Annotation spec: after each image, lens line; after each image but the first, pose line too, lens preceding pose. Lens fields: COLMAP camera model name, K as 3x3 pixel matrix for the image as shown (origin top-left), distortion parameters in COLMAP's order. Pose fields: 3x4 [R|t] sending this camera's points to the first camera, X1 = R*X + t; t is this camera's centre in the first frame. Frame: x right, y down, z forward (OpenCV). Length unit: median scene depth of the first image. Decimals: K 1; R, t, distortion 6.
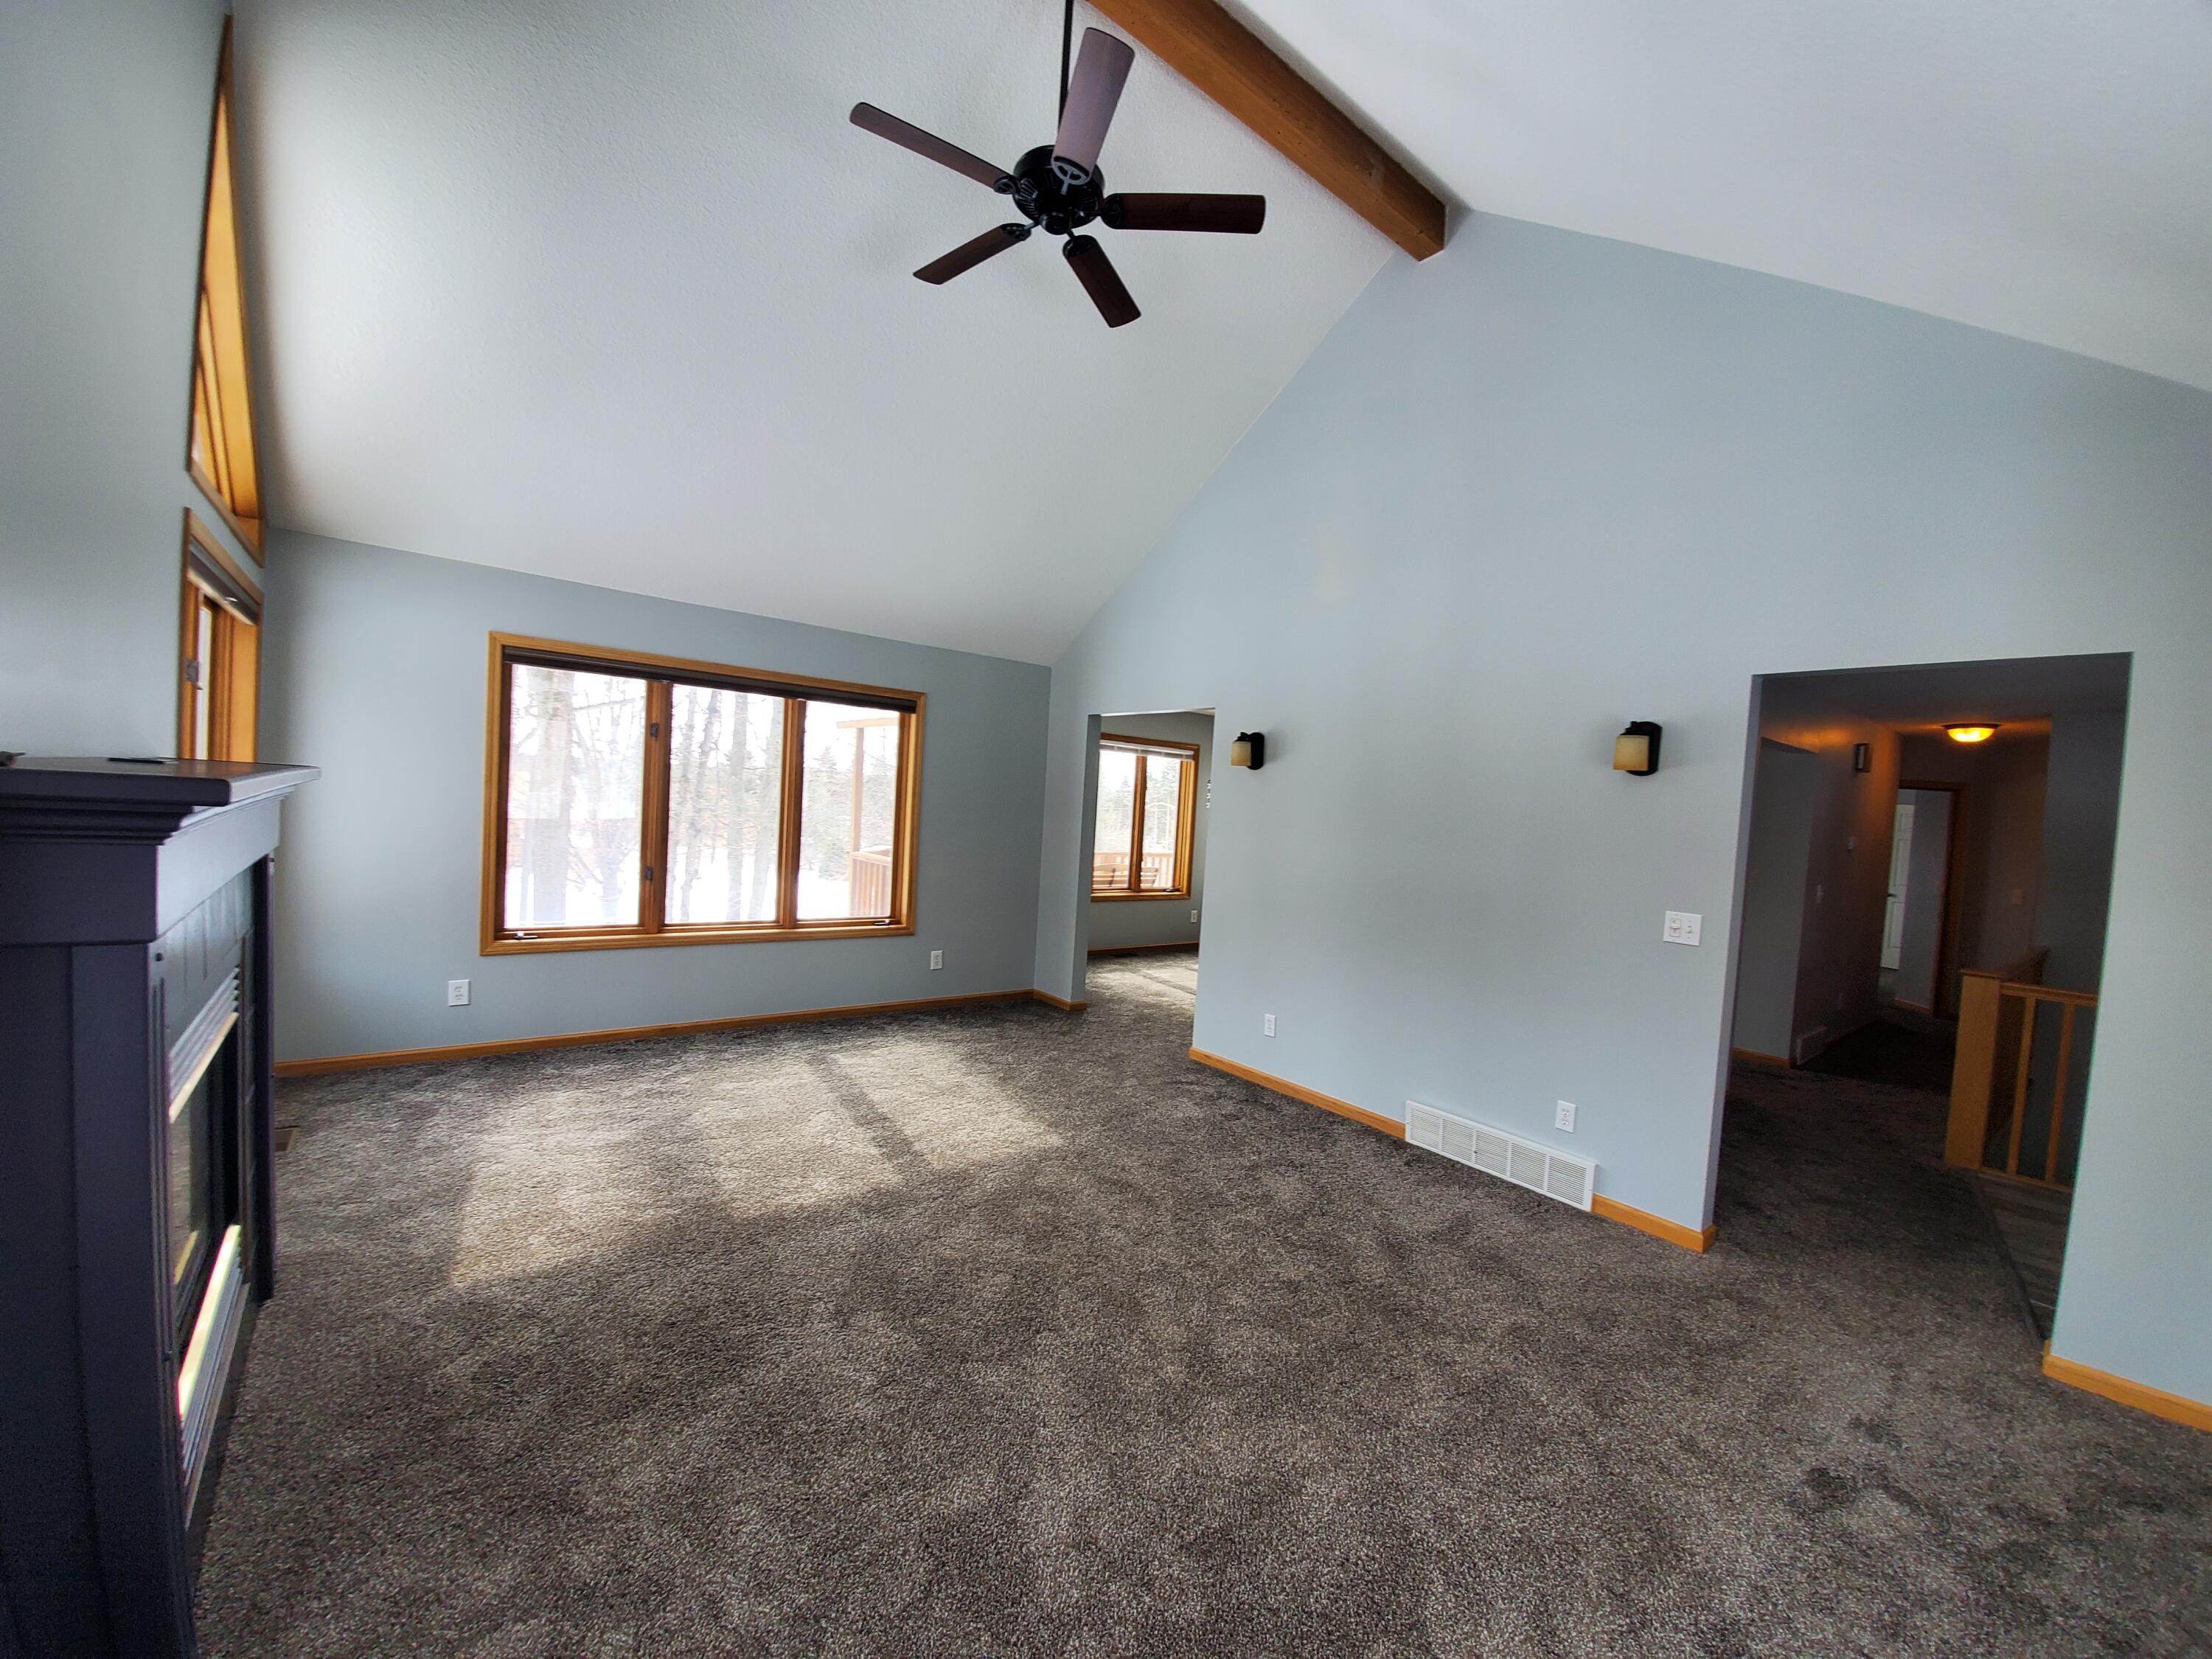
lens RADIAL K [[878.0, 0, 1112.0], [0, 878.0, 839.2], [0, 0, 1]] dist [-0.010576, -0.001455]
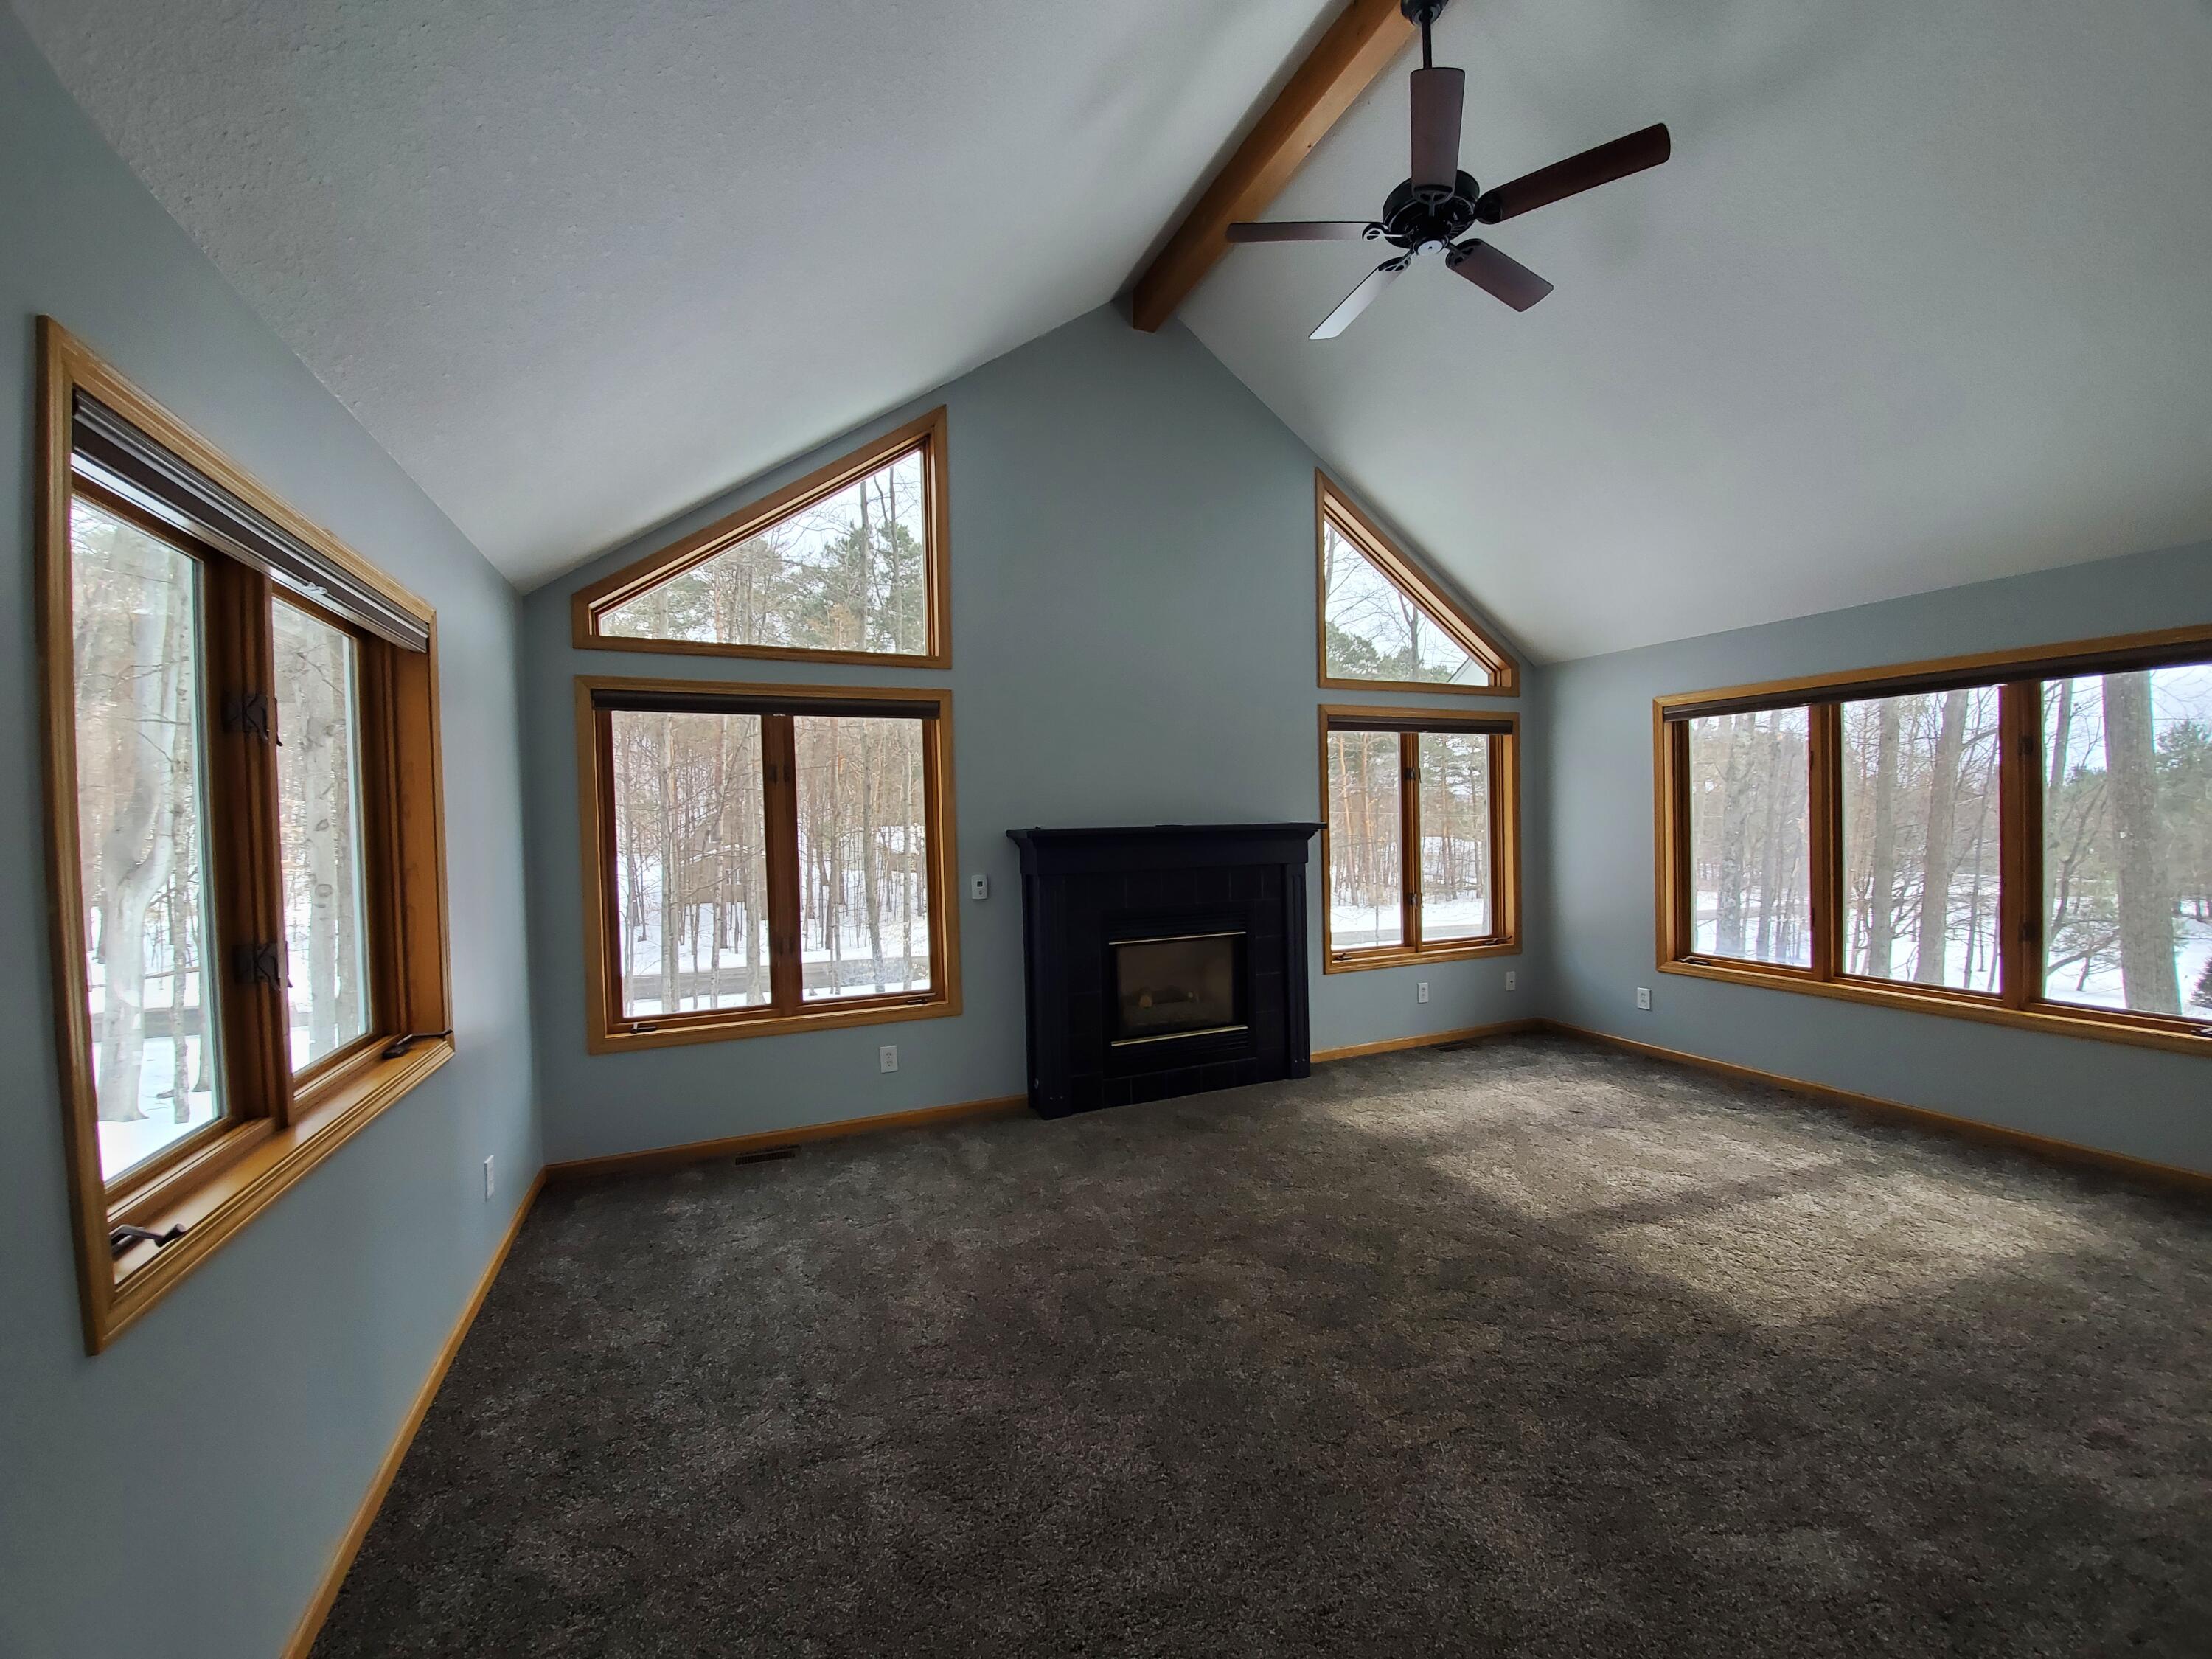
lens RADIAL K [[878.0, 0, 1095.1], [0, 878.0, 836.1], [0, 0, 1]] dist [-0.010576, -0.001455]
pose [[-0.283499, -0.038705, -0.958191, 0.645331], [-0.040896, 0.998764, -0.028244, 0.015956], [0.958100, 0.031179, -0.284732, 0.613597]]
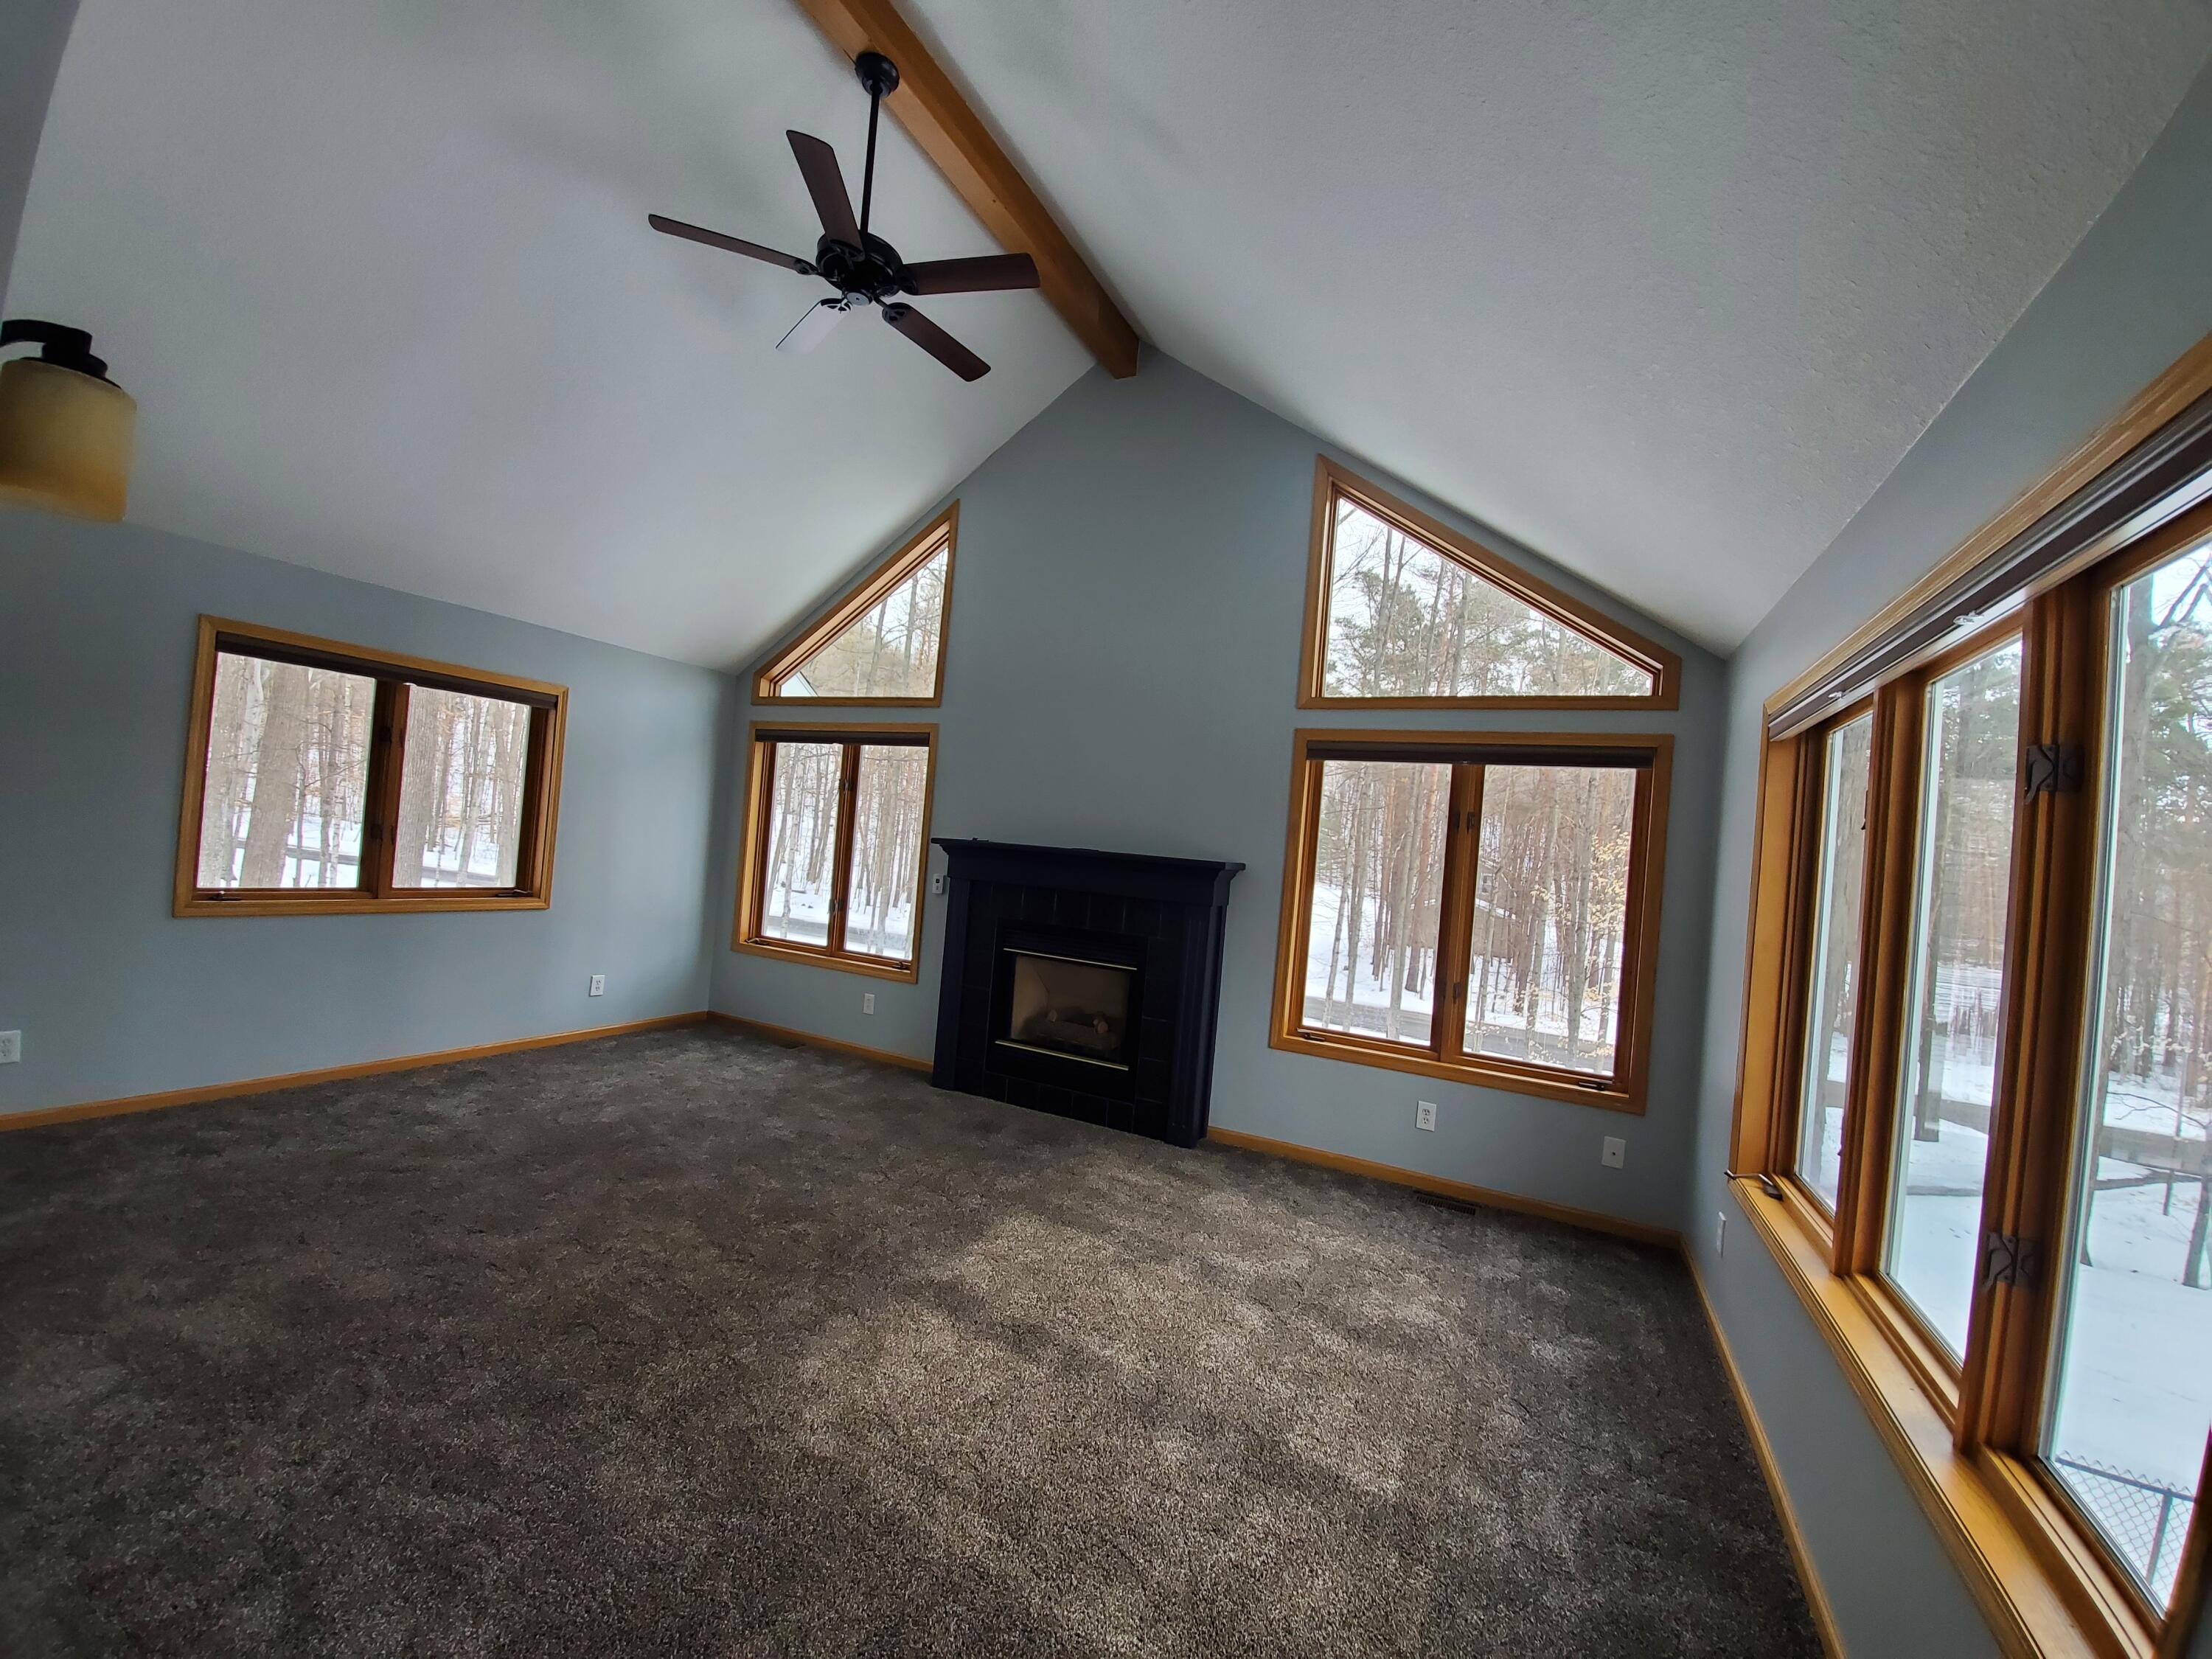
lens RADIAL K [[878.0, 0, 1097.0], [0, 878.0, 837.0], [0, 0, 1]] dist [-0.010576, -0.001455]
pose [[-0.904519, -0.142439, -0.401941, 0.006708], [-0.157804, 0.987457, 0.005186, -0.055636], [0.396161, 0.068119, -0.915651, 1.420025]]
